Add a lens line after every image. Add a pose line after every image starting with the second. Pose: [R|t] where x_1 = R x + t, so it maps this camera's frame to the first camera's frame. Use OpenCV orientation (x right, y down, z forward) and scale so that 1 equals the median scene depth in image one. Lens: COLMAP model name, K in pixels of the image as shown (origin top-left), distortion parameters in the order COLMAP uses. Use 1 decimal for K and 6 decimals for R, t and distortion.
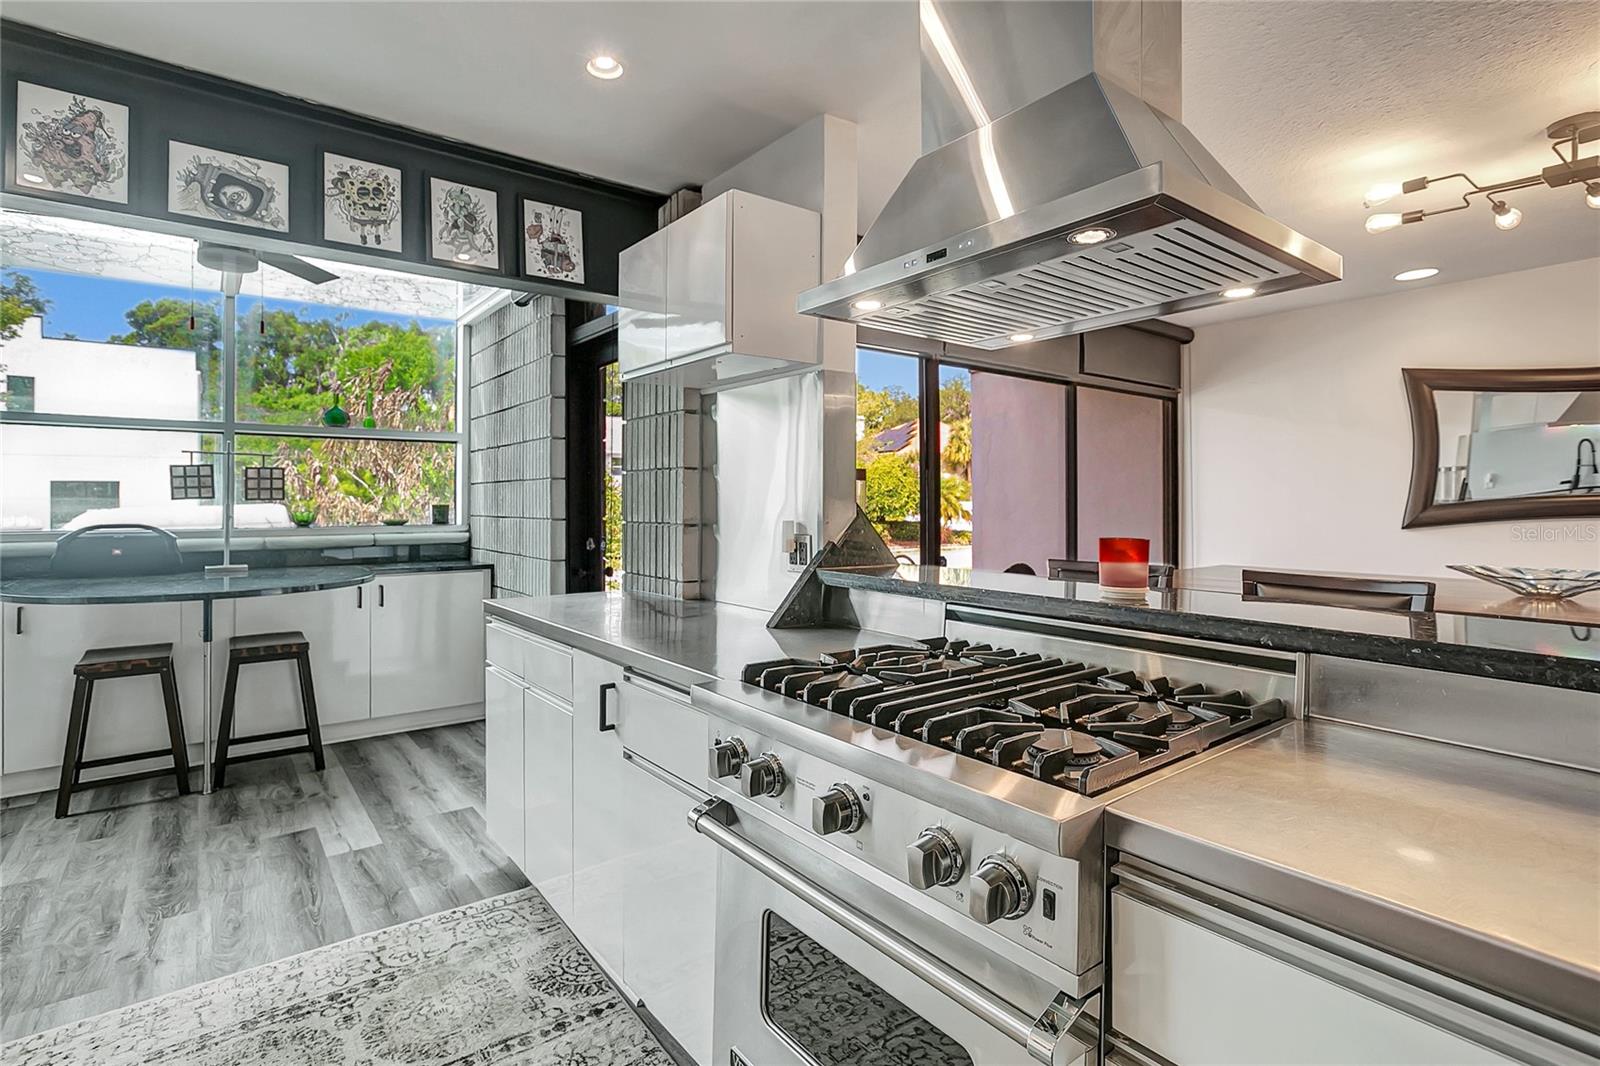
lens RADIAL K [[776.4, 0, 787.8], [0, 776.4, 488.5], [0, 0, 1]] dist [-0.015640, 0.011283]
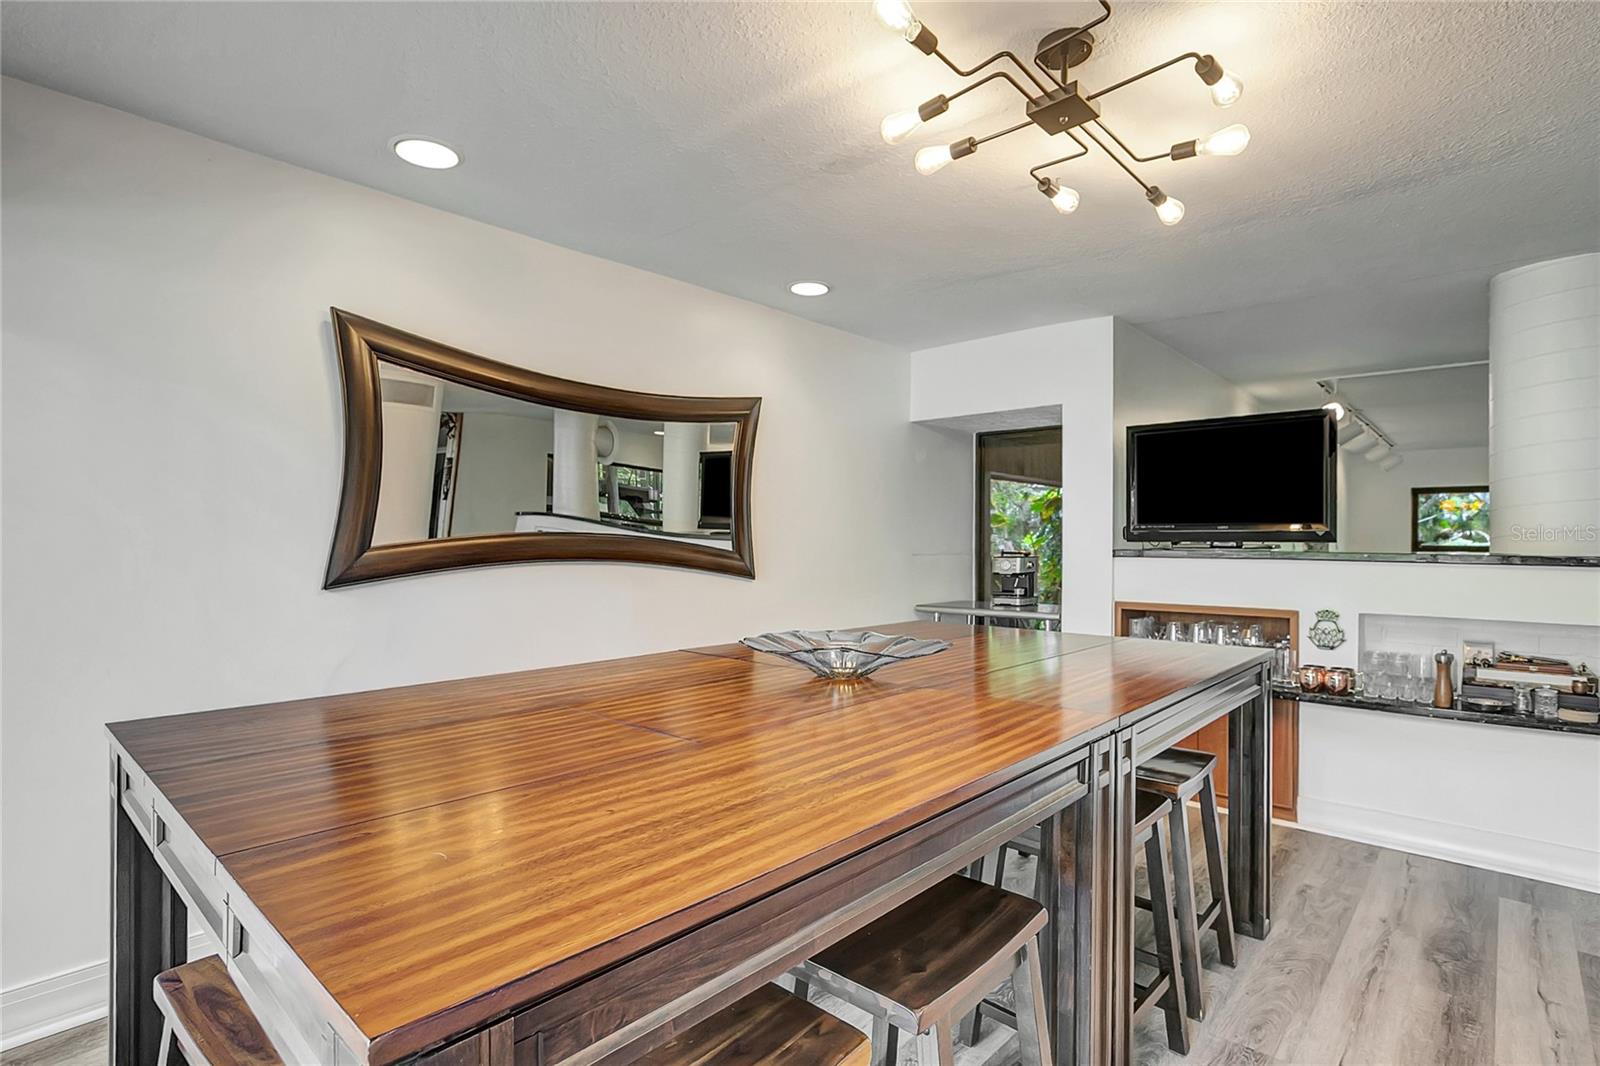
lens RADIAL K [[795.1, 0, 812.9], [0, 795.1, 538.5], [0, 0, 1]] dist [-0.002024, 0.017464]
pose [[-0.205641, 0.006243, 0.978608, 0.201255], [-0.020084, 0.999742, -0.010598, 0.016554], [-0.978421, -0.021833, -0.205462, 1.008643]]
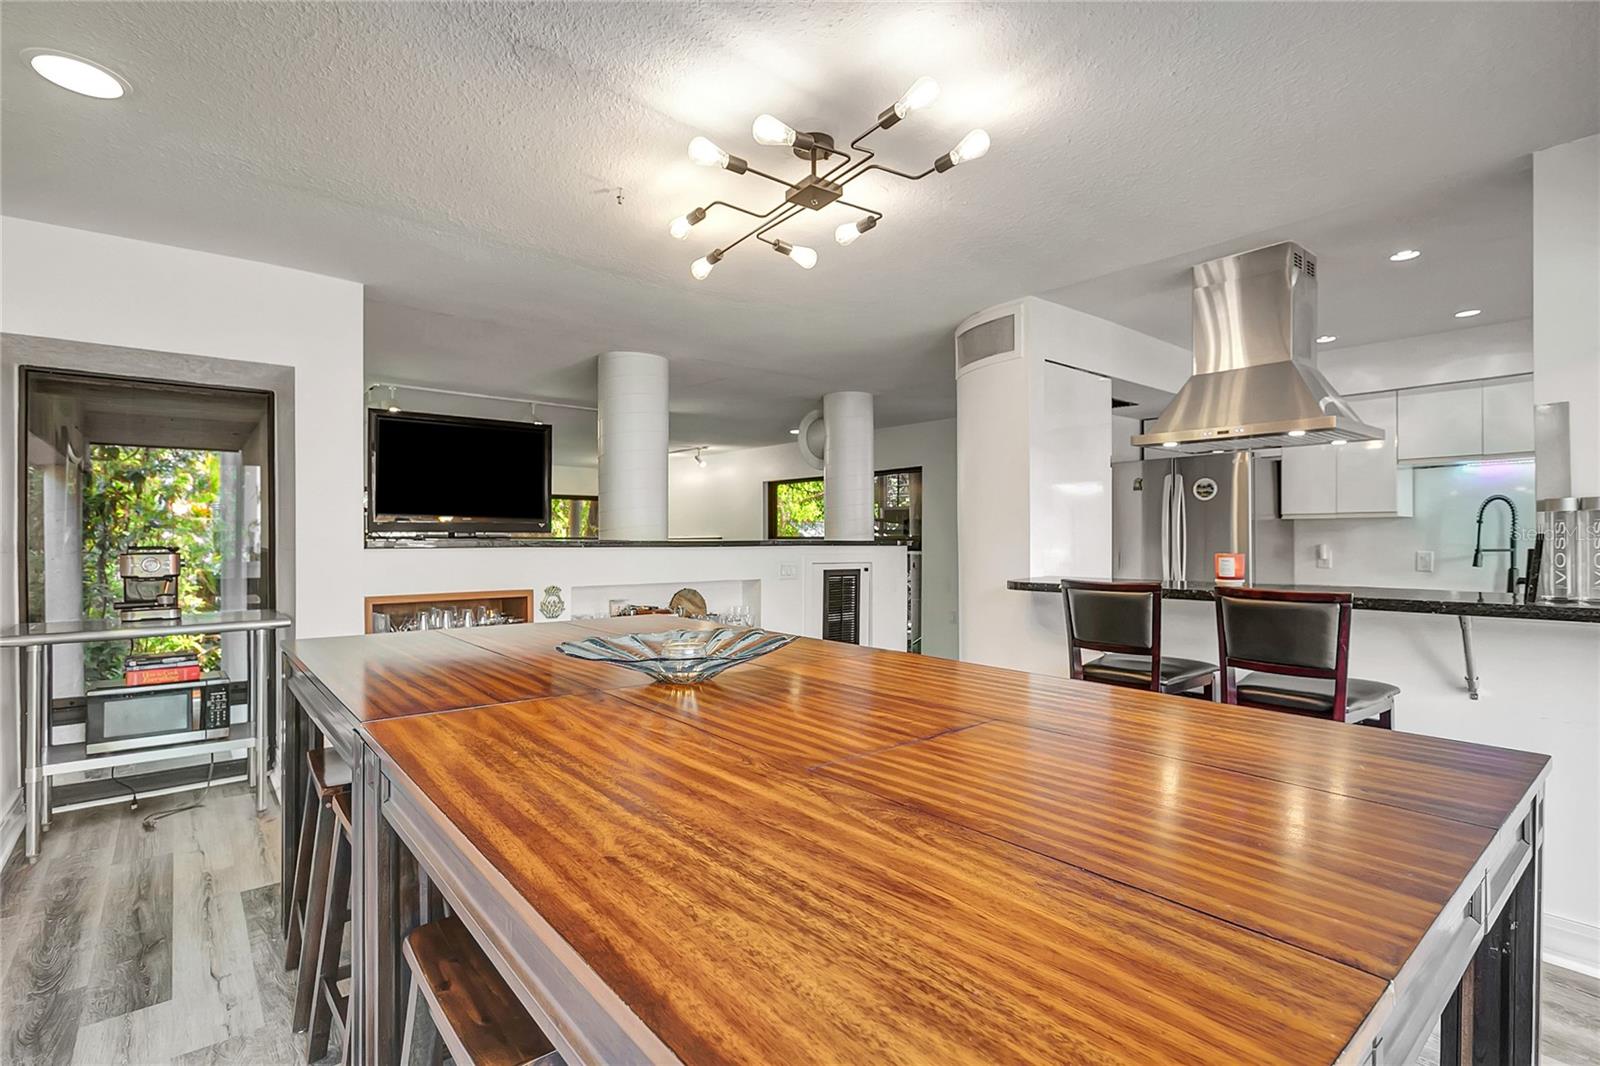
lens RADIAL K [[766.1, 0, 800.0], [0, 766.1, 533.0], [0, 0, 1]] dist [0.000471, 0.000250]
pose [[-0.999510, 0.002773, -0.031182, 0.728462], [0.003392, 0.999798, -0.019787, 0.023992], [0.031121, -0.019883, -0.999318, 1.399818]]
